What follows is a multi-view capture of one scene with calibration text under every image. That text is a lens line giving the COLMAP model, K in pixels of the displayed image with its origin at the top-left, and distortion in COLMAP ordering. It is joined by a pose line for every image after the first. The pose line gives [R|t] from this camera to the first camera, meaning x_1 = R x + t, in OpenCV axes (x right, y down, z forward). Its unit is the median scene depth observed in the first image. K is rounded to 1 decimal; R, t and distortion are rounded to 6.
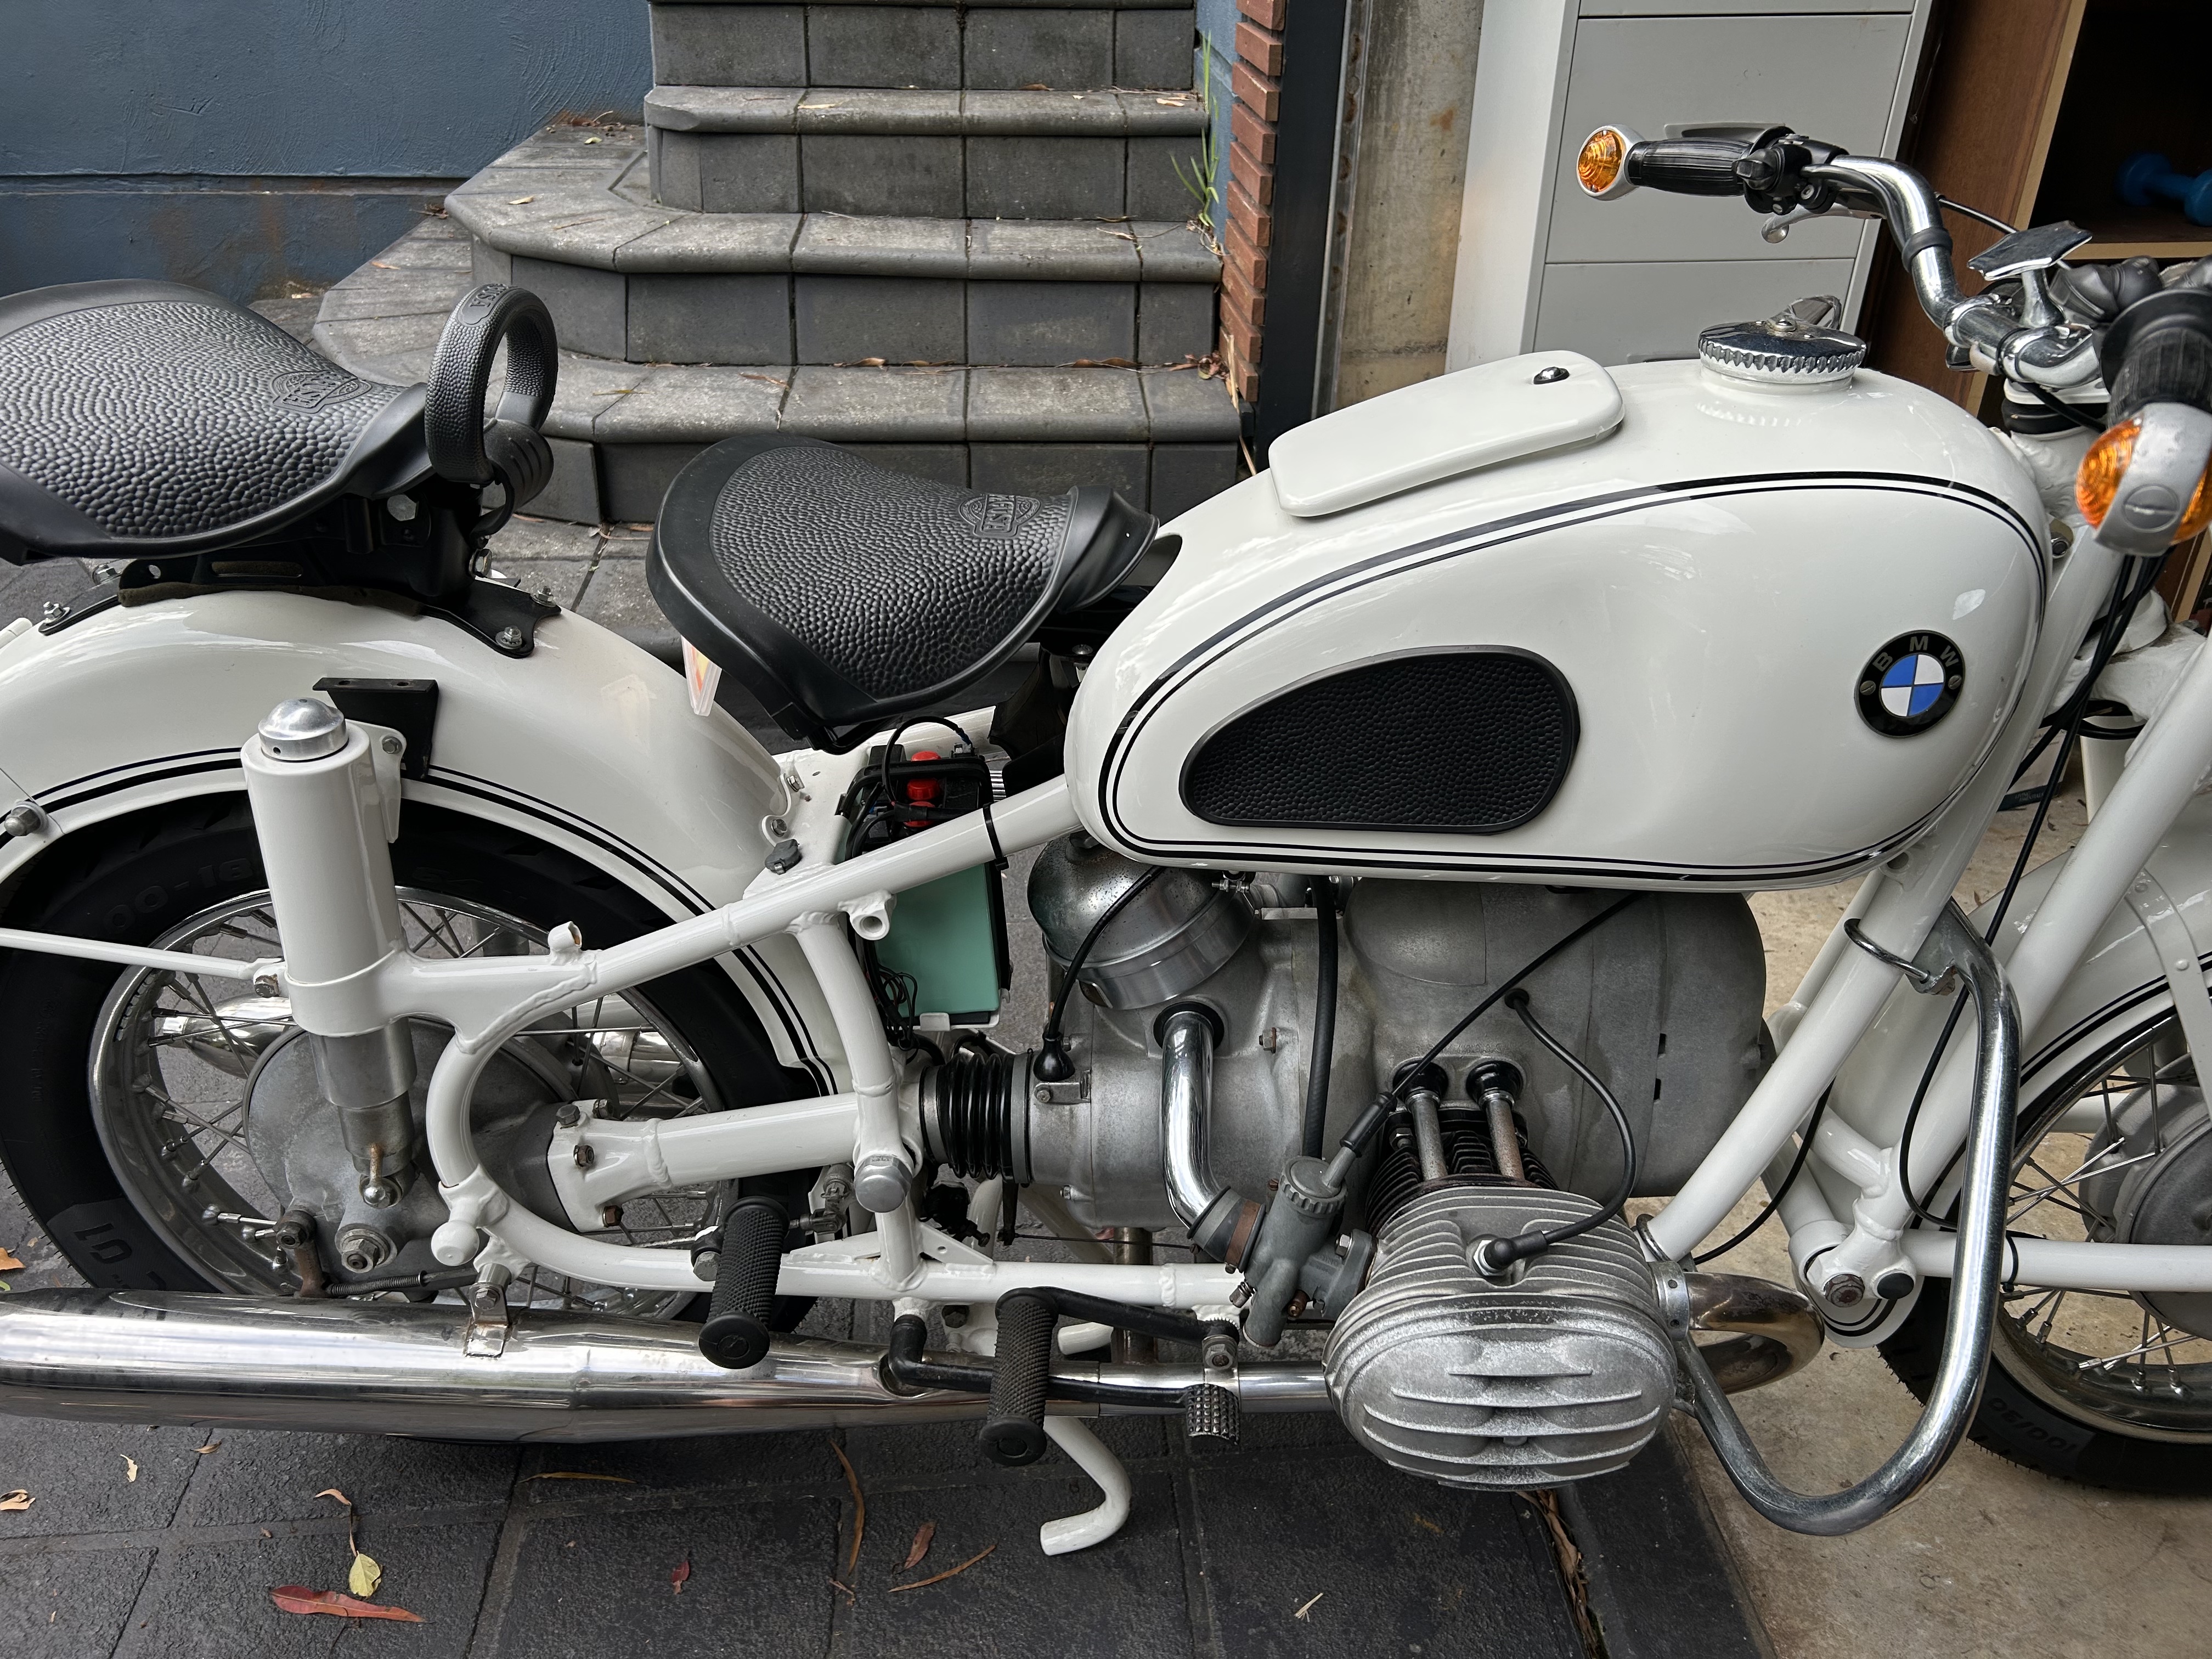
lens RADIAL K [[1681.4, 0, 1105.8], [0, 1681.4, 829.5], [0, 0, 1]] dist [0.038757, -0.046105]
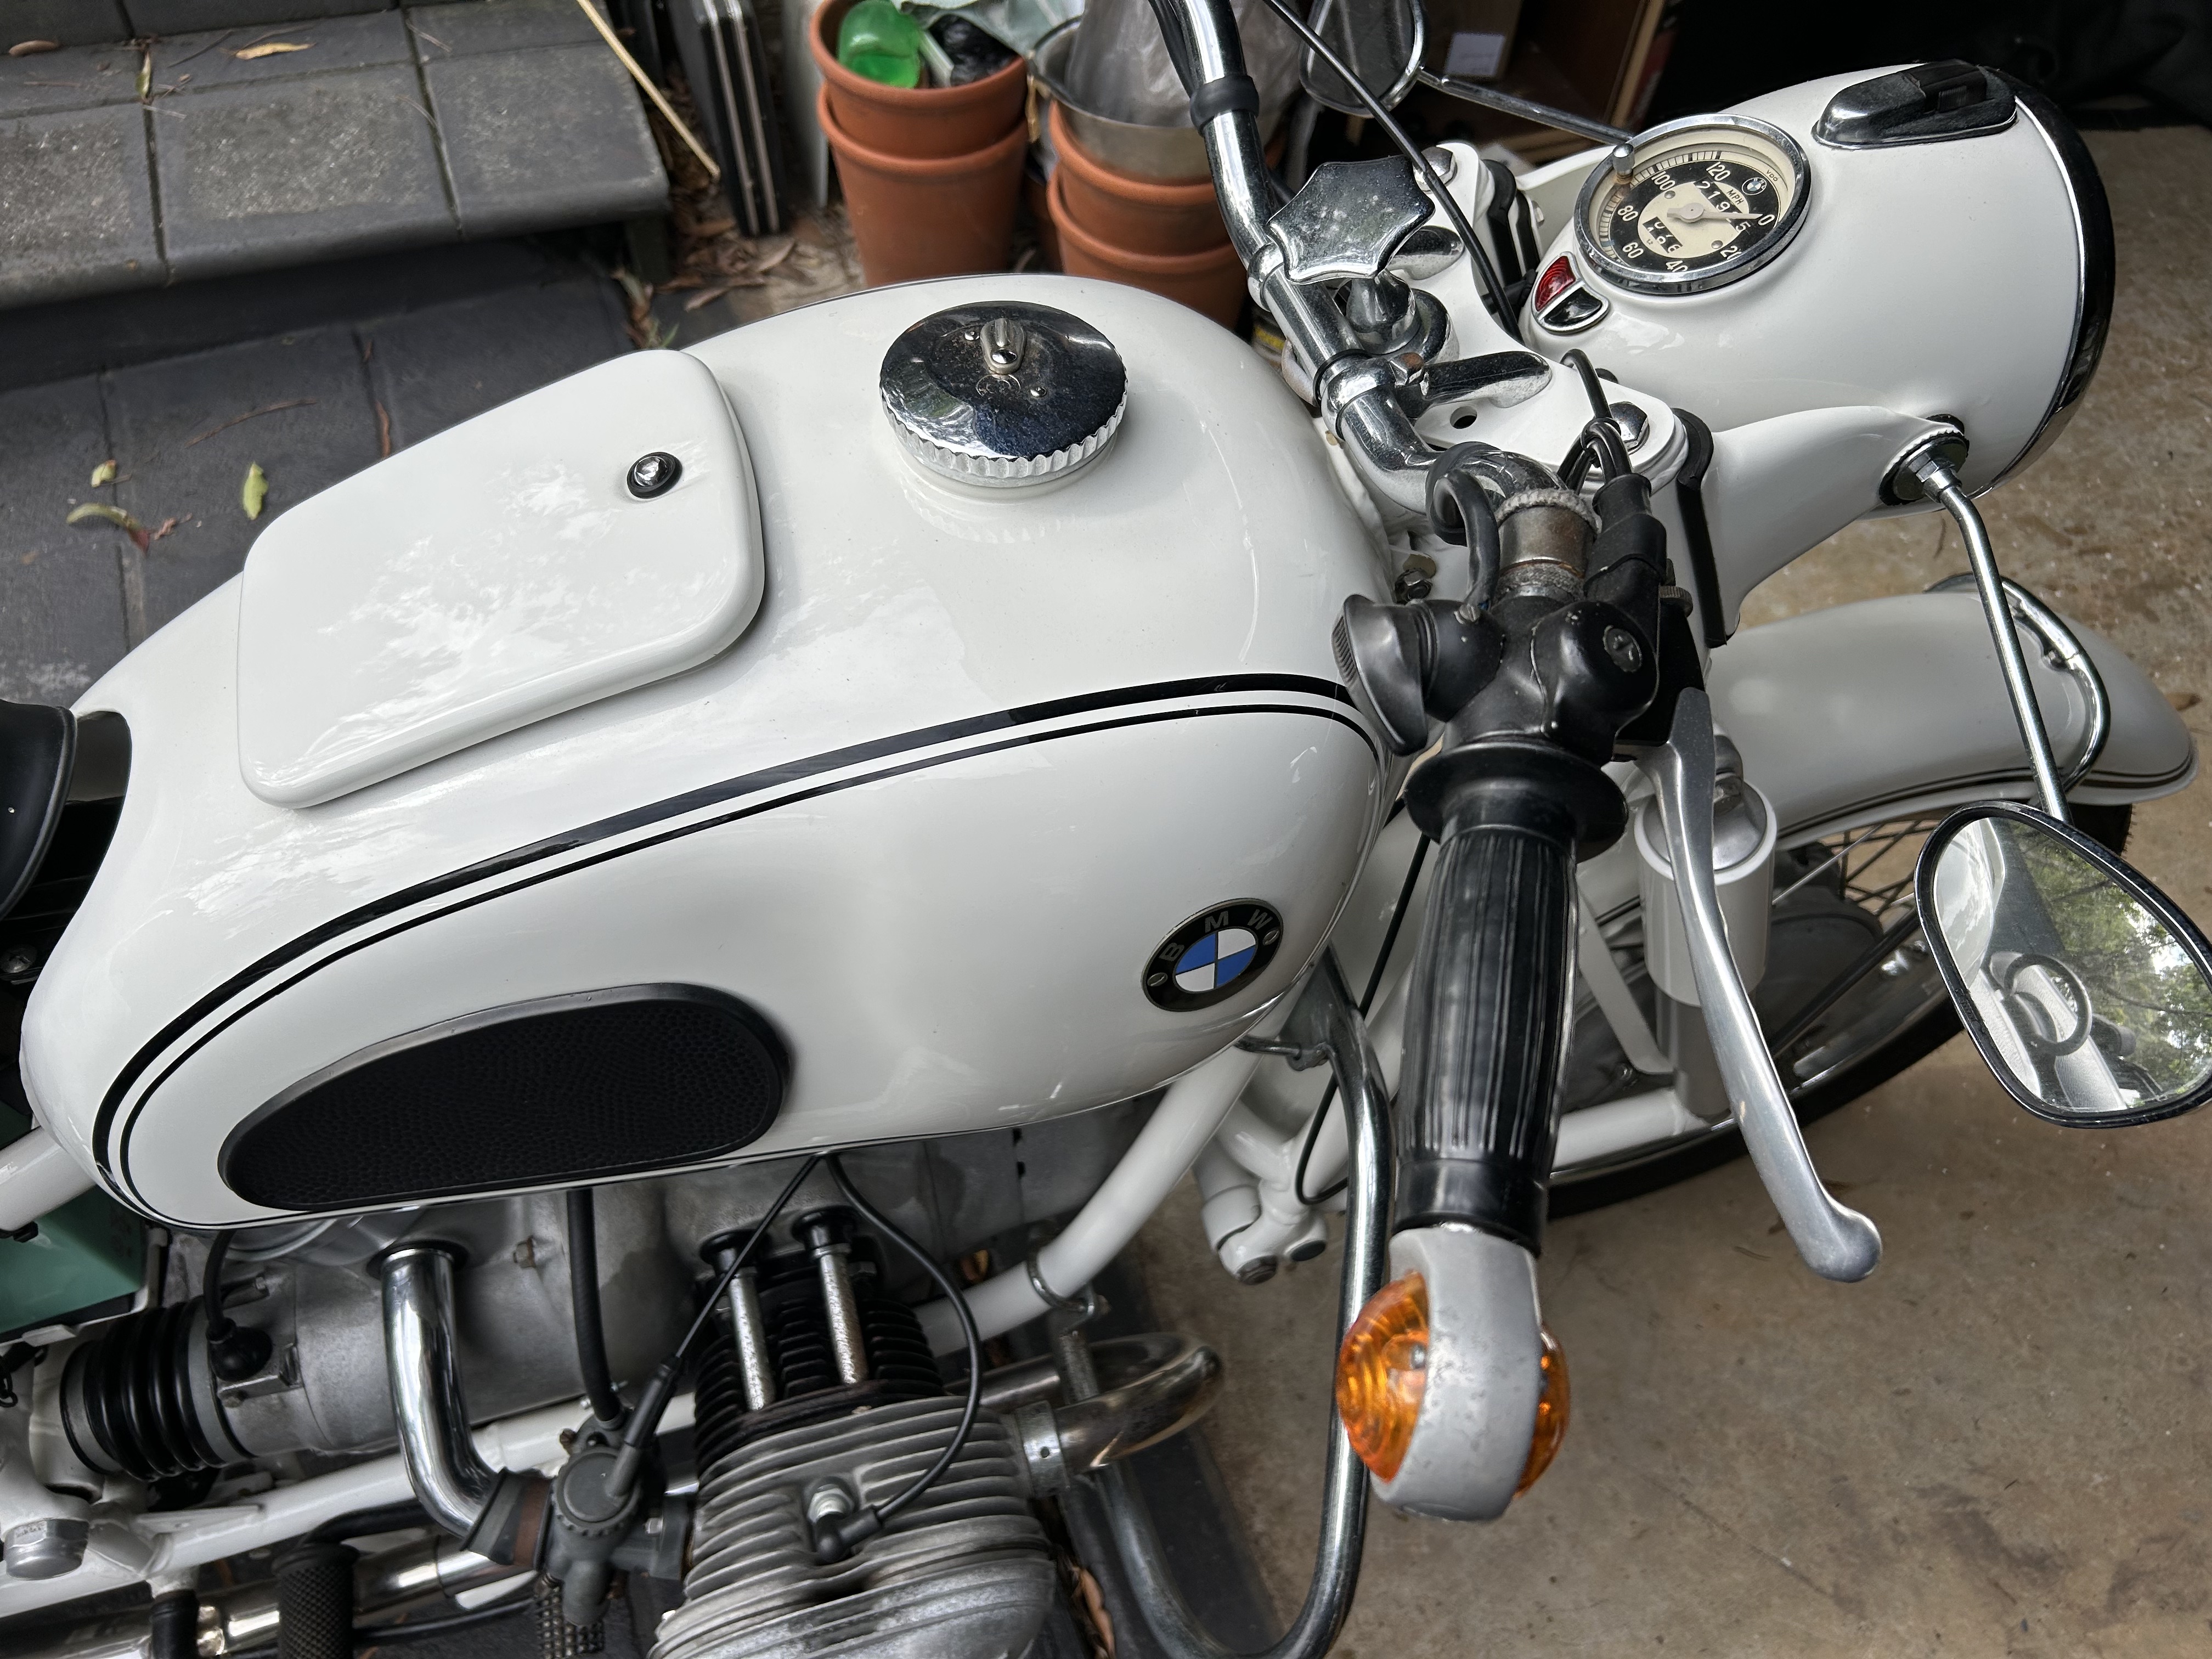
lens RADIAL K [[1681.4, 0, 1109.1], [0, 1681.4, 829.8], [0, 0, 1]] dist [0.038757, -0.046105]
pose [[0.955240, -0.215568, 0.202602, 0.258624], [0.112021, 0.897430, 0.426698, -0.381041], [-0.273803, -0.384904, 0.881409, 0.348417]]
